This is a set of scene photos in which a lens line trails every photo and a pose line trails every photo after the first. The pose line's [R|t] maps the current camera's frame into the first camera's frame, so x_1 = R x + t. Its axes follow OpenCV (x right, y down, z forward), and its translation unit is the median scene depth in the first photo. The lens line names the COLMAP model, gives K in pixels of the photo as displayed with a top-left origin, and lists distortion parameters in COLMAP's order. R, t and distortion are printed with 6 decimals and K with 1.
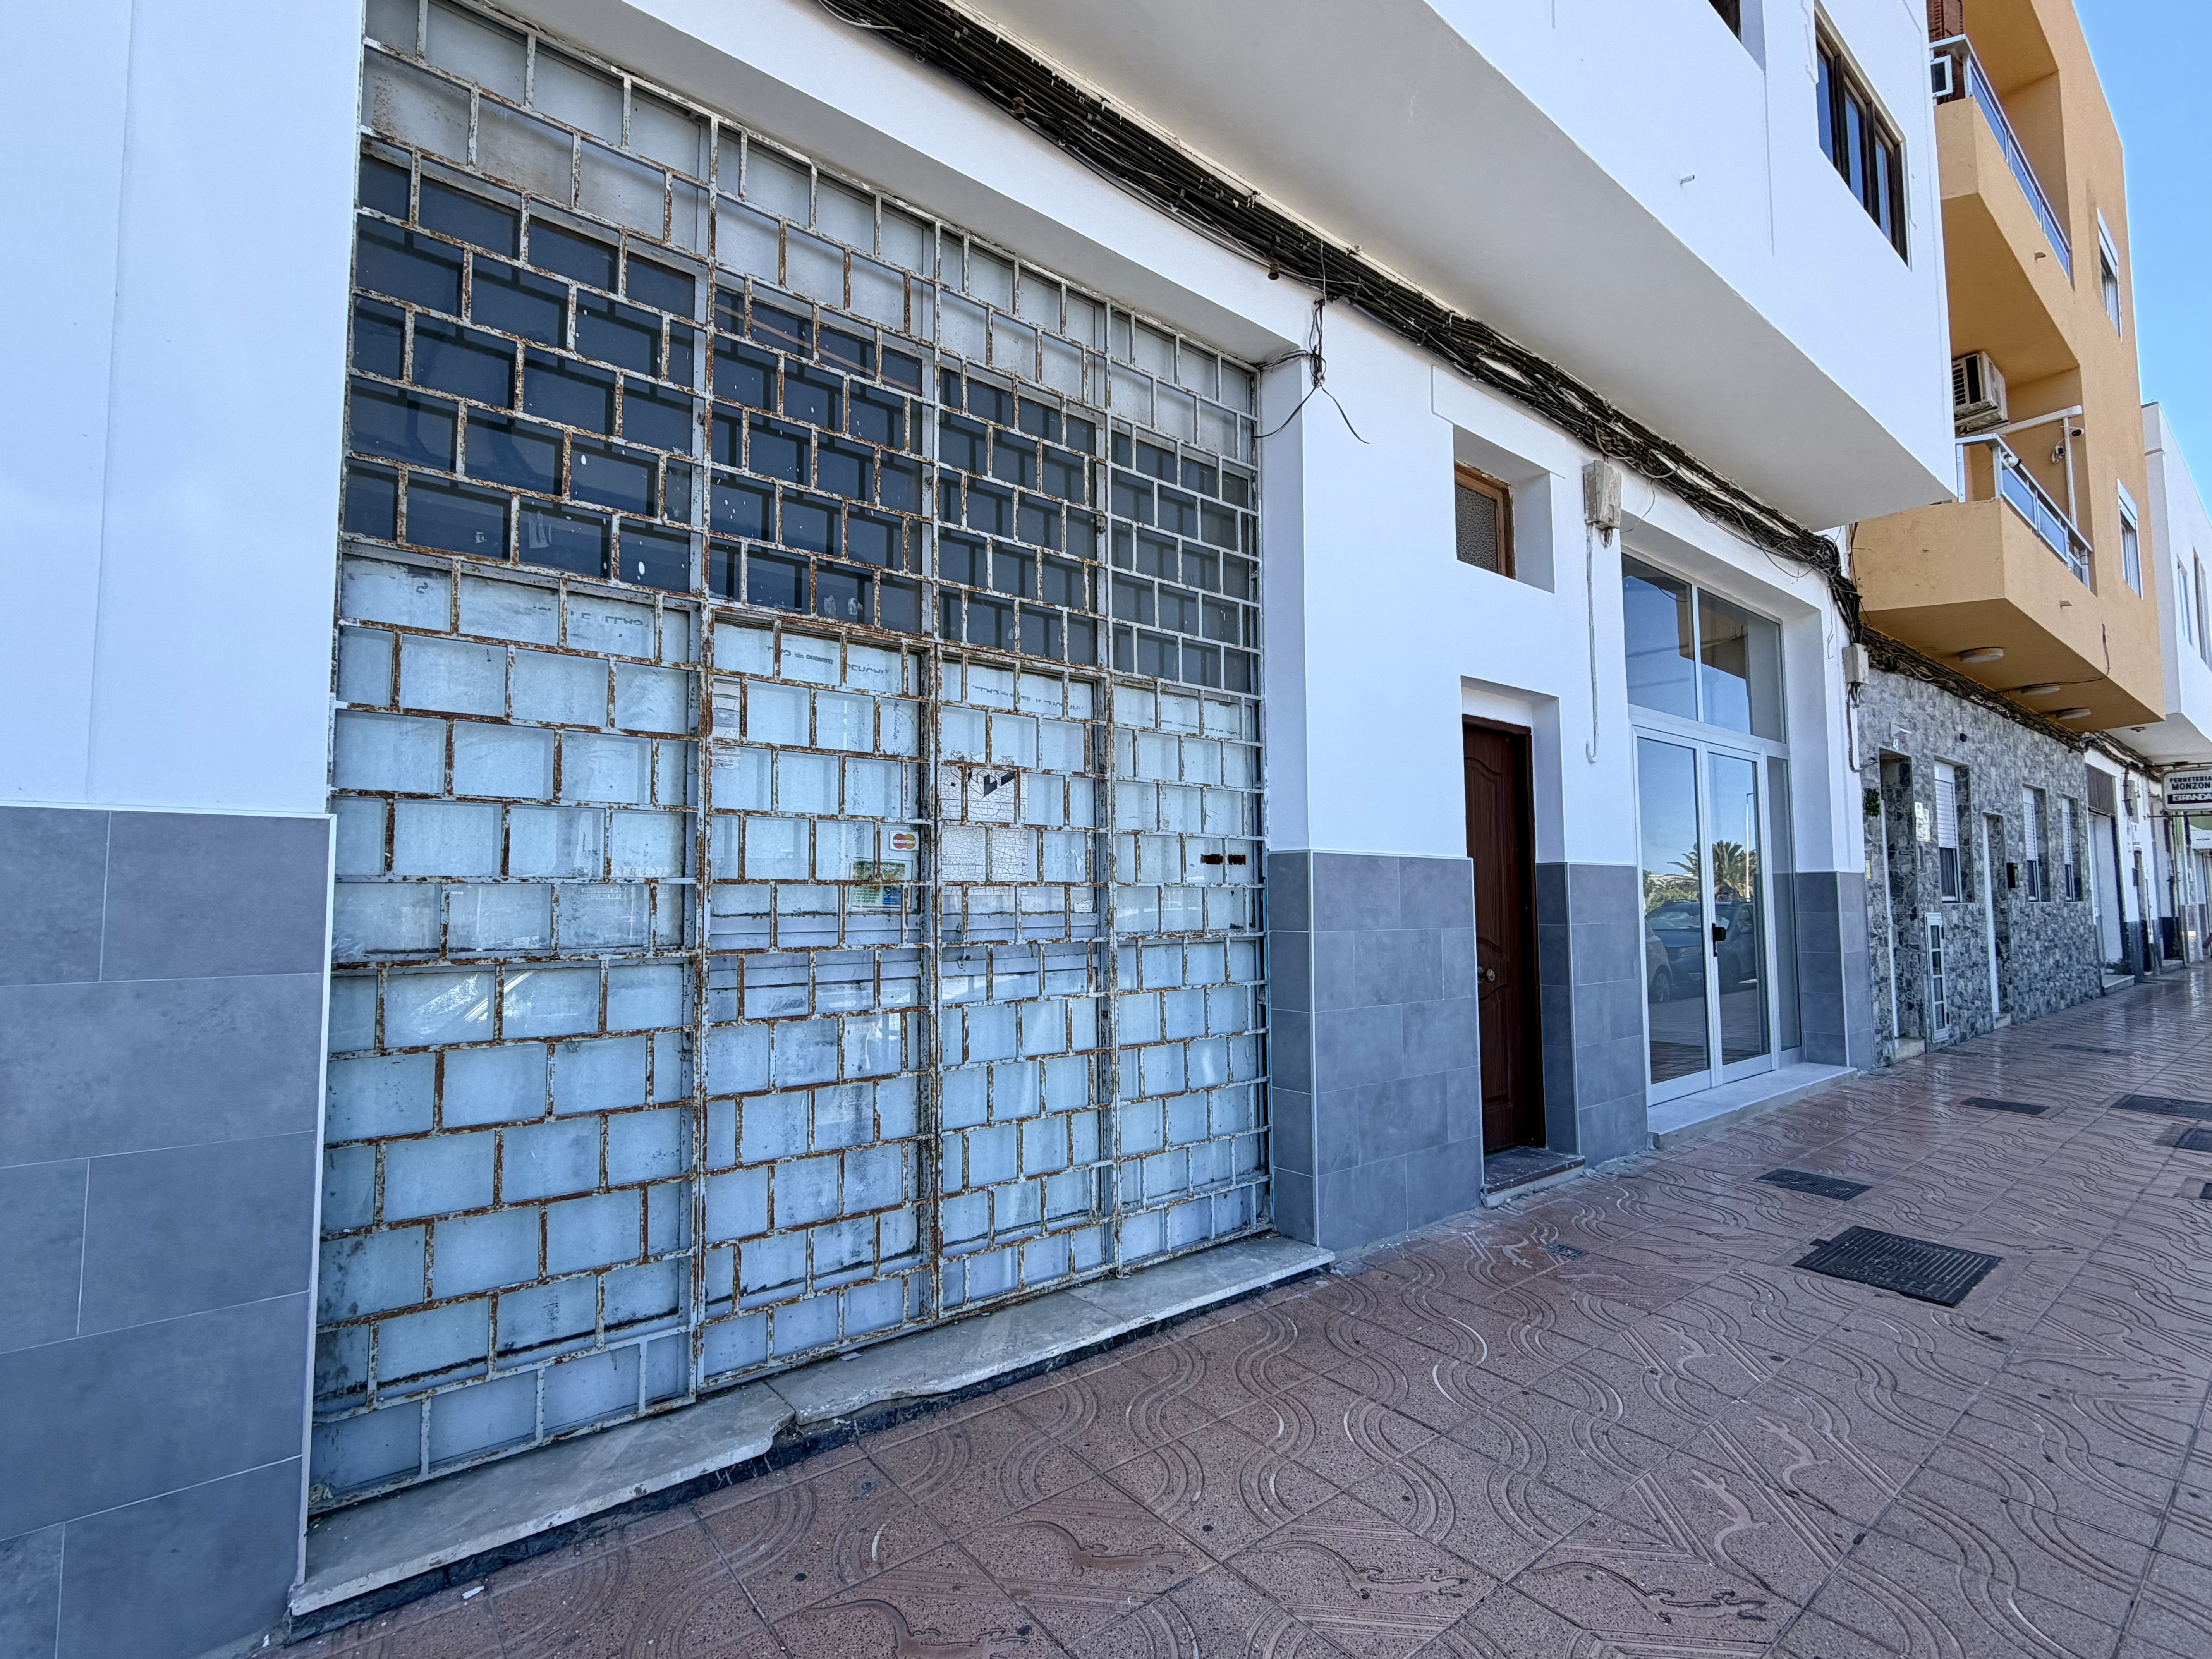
lens RADIAL K [[1020.9, 0, 1106.0], [0, 1020.9, 829.5], [0, 0, 1]] dist [-0.002321, -0.001029]
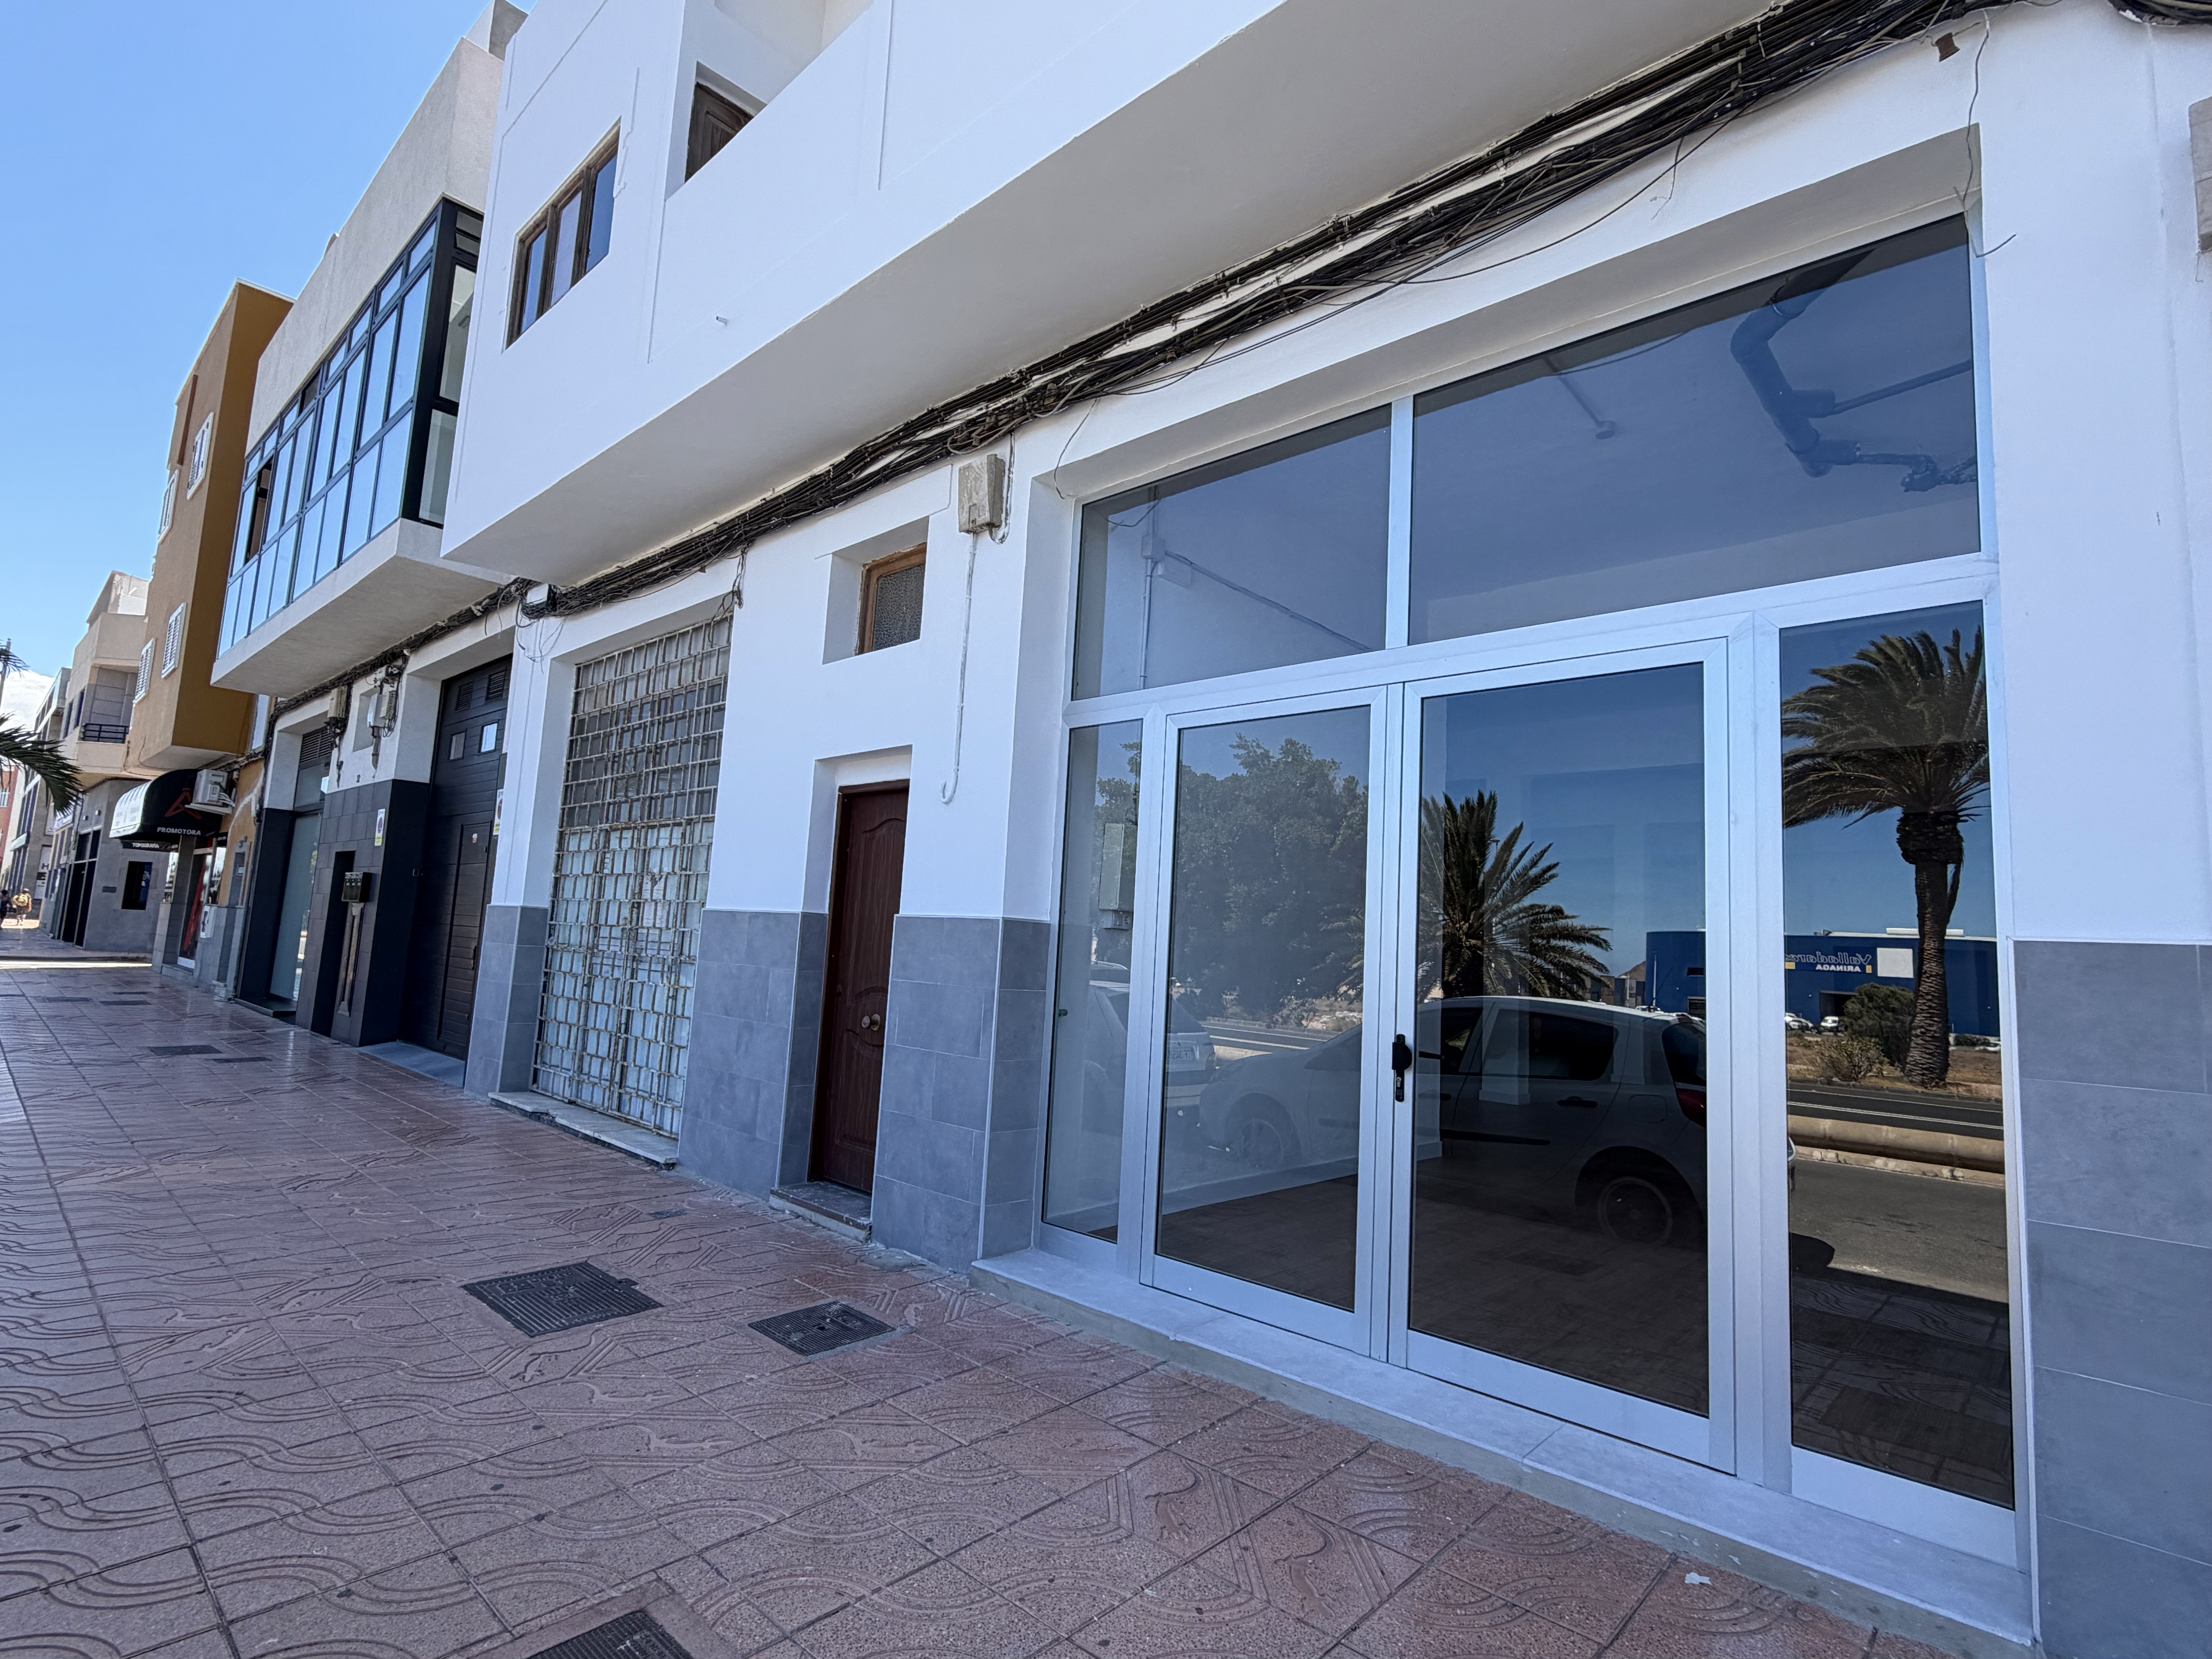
lens RADIAL K [[1072.9, 0, 1106.0], [0, 1072.9, 829.5], [0, 0, 1]] dist [0.001535, 0.000560]
pose [[0.154638, -0.099104, -0.982988, 1.748959], [0.015691, 0.995077, -0.097854, 0.063764], [0.987847, -0.000292, 0.155431, 1.218186]]
